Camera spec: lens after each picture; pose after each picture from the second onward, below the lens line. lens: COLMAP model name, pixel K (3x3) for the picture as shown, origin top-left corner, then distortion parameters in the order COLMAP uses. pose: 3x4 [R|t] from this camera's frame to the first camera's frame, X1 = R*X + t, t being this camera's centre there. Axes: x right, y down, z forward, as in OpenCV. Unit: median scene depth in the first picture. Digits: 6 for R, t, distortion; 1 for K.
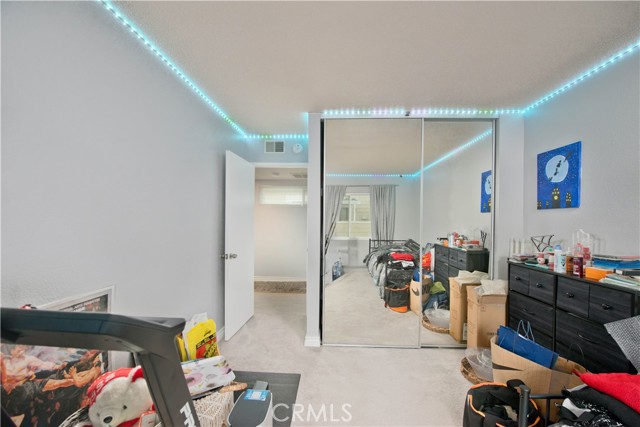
lens RADIAL K [[253.6, 0, 320.7], [0, 253.6, 217.9], [0, 0, 1]] dist [0.000176, -0.000034]
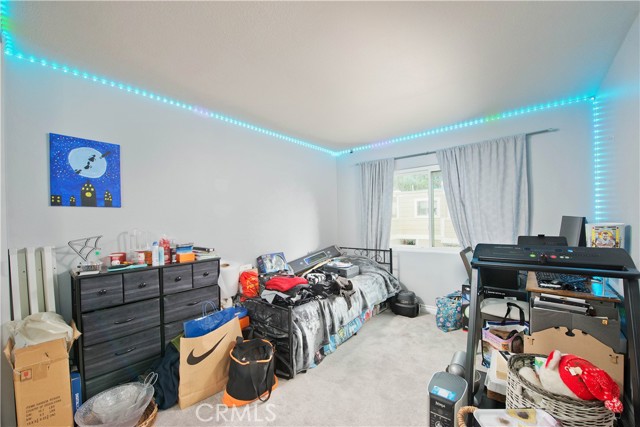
lens RADIAL K [[253.6, 0, 319.8], [0, 253.6, 215.6], [0, 0, 1]] dist [0.000176, -0.000034]
pose [[-0.784791, 0.008083, 0.619707, -0.267801], [0.003282, 0.999955, -0.008887, 0.005500], [-0.619751, -0.004941, -0.784783, 1.204814]]
